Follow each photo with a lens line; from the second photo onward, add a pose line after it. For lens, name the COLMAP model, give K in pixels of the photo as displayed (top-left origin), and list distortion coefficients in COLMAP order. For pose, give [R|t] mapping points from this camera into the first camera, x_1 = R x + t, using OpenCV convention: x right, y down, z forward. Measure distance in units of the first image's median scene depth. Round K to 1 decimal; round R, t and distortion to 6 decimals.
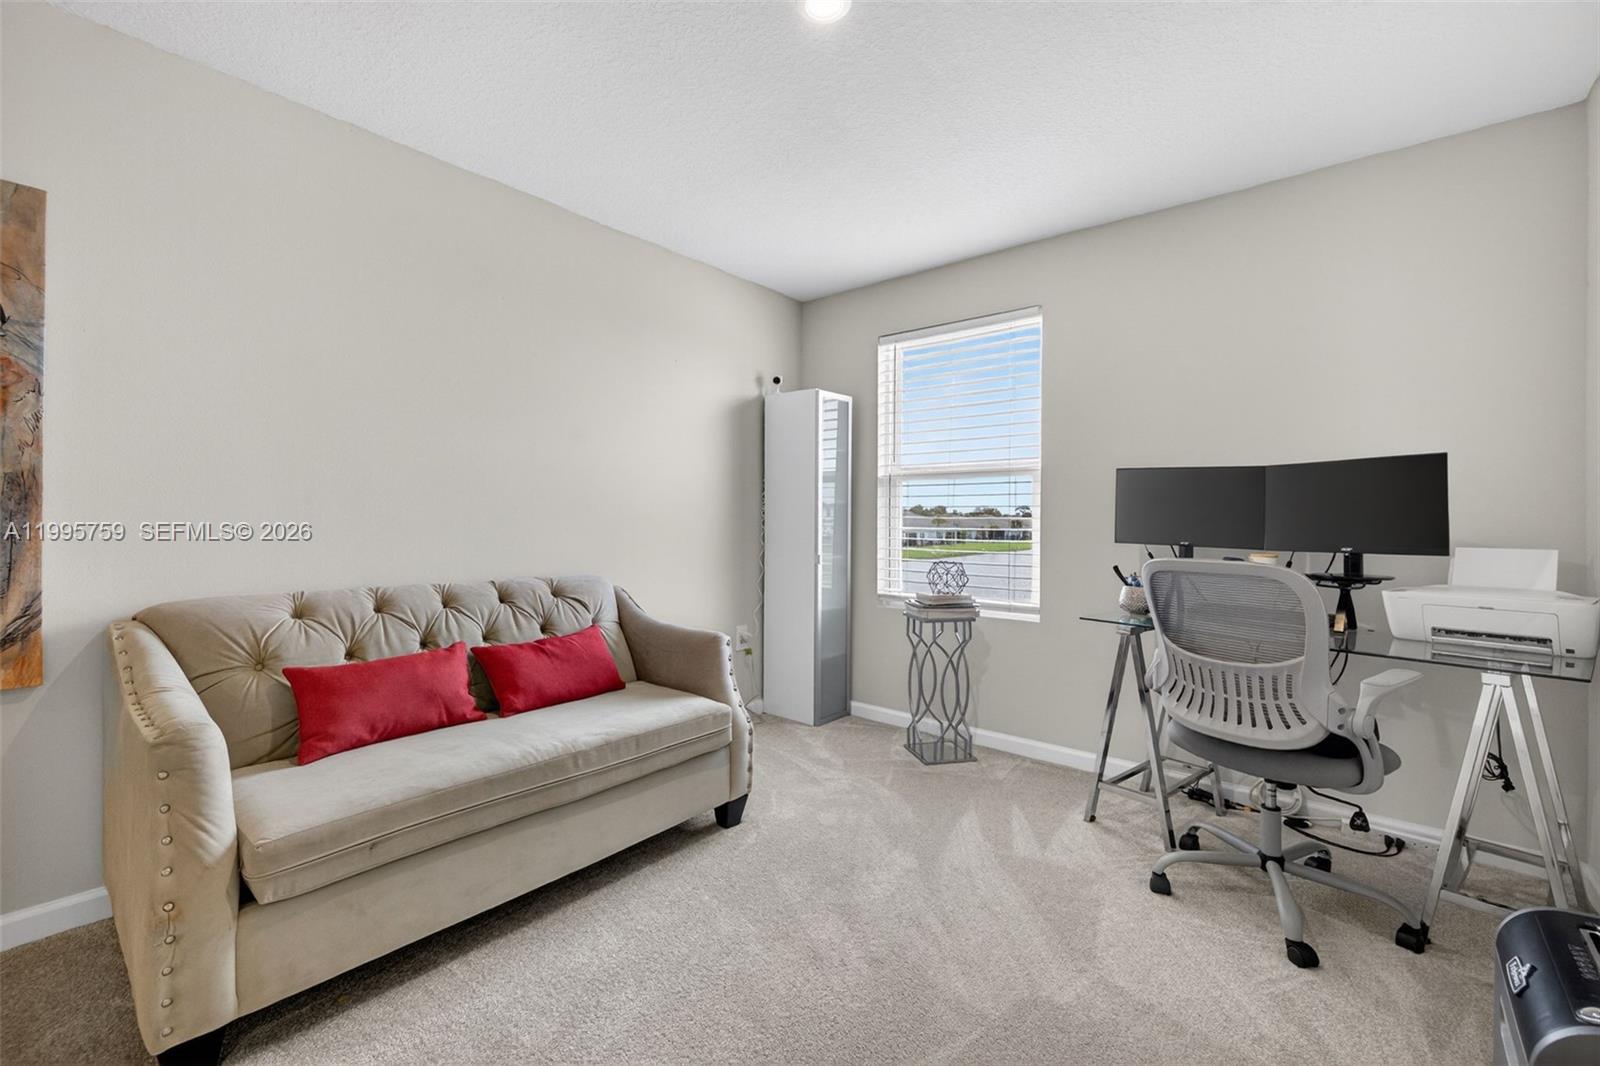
lens RADIAL K [[661.8, 0, 800.4], [0, 661.8, 527.3], [0, 0, 1]] dist [0.000186, -0.000103]
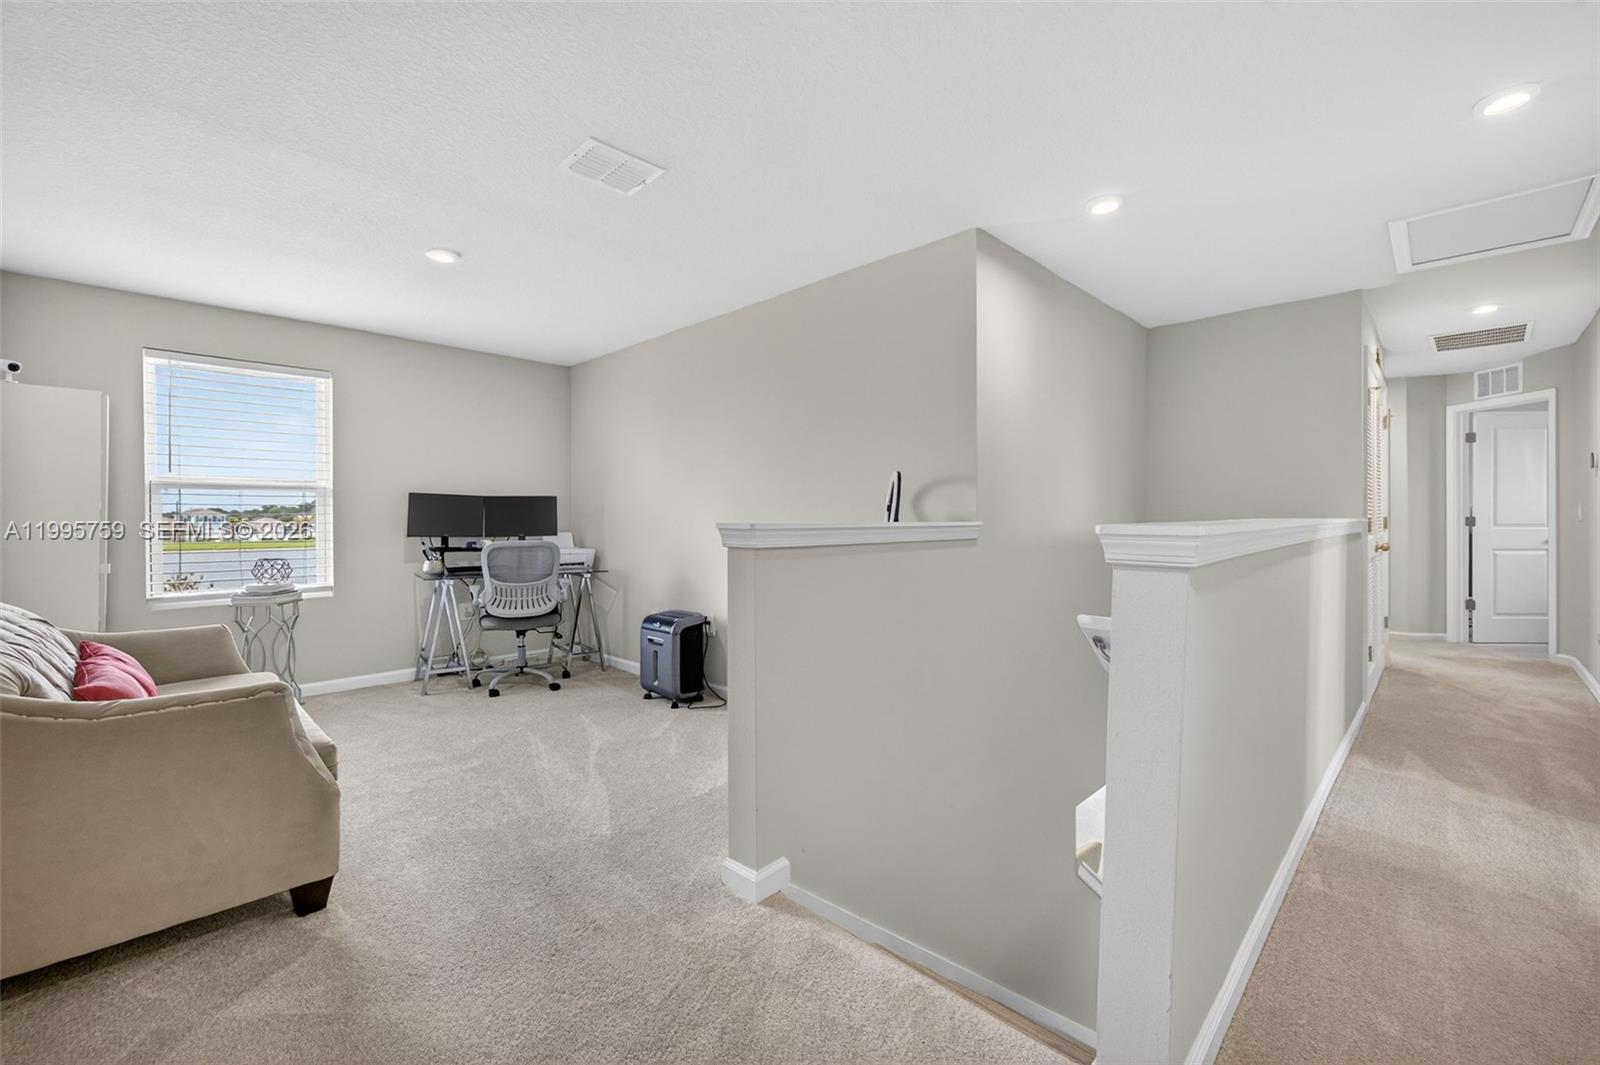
lens RADIAL K [[661.8, 0, 800.4], [0, 661.8, 526.8], [0, 0, 1]] dist [0.000186, -0.000103]
pose [[0.071179, -0.033480, 0.996902, -0.962220], [0.007108, 0.999428, 0.033058, -0.042891], [-0.997438, 0.004733, 0.071376, -0.088142]]
